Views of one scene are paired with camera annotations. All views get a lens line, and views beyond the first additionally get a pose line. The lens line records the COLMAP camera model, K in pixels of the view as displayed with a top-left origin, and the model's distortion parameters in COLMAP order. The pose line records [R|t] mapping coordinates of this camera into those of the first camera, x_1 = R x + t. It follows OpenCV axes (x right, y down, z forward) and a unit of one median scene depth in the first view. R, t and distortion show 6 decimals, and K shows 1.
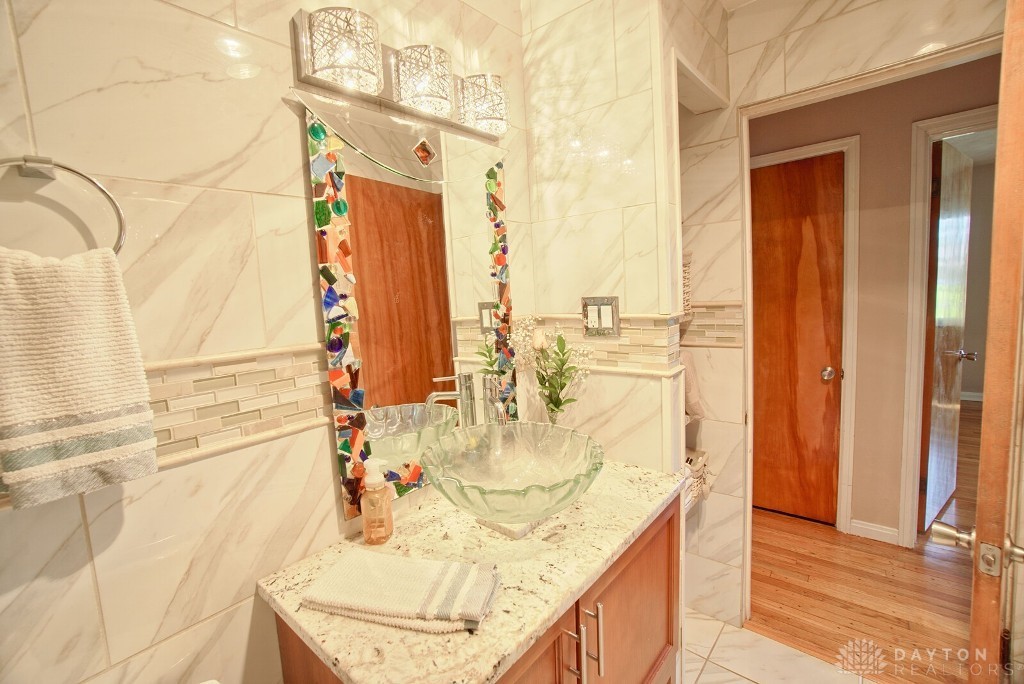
lens RADIAL K [[448.9, 0, 505.2], [0, 448.9, 336.9], [0, 0, 1]] dist [-0.059863, 0.022490]
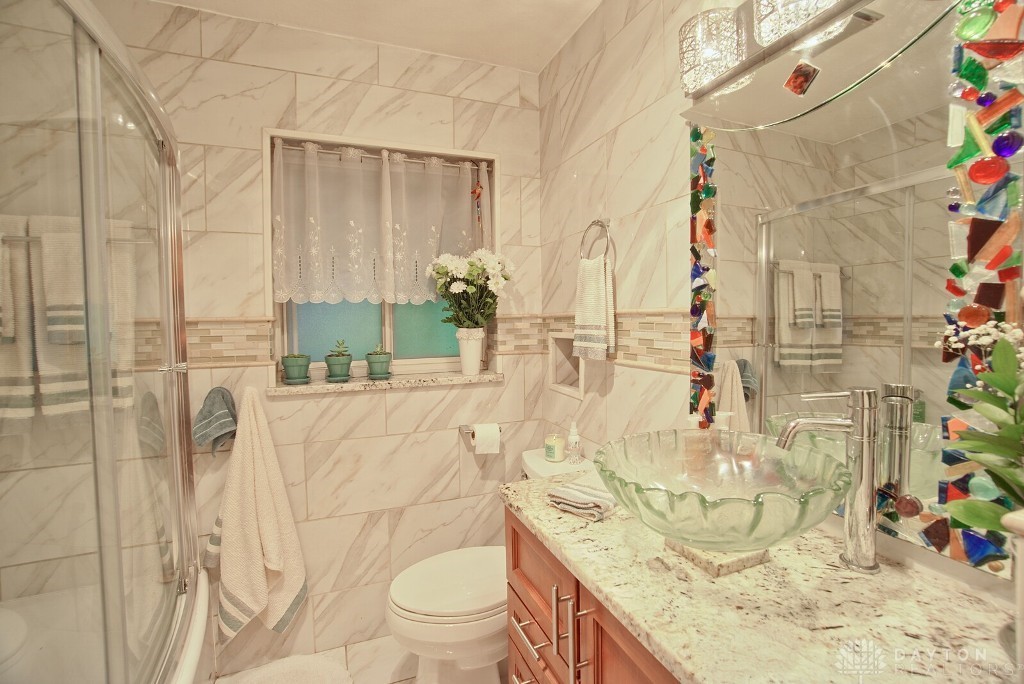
lens RADIAL K [[448.9, 0, 505.2], [0, 448.9, 336.9], [0, 0, 1]] dist [-0.059863, 0.022490]
pose [[-0.455090, 0.096969, -0.885150, 0.932633], [-0.052664, 0.989382, 0.135465, -0.047106], [0.888887, 0.108264, -0.445151, 1.104216]]
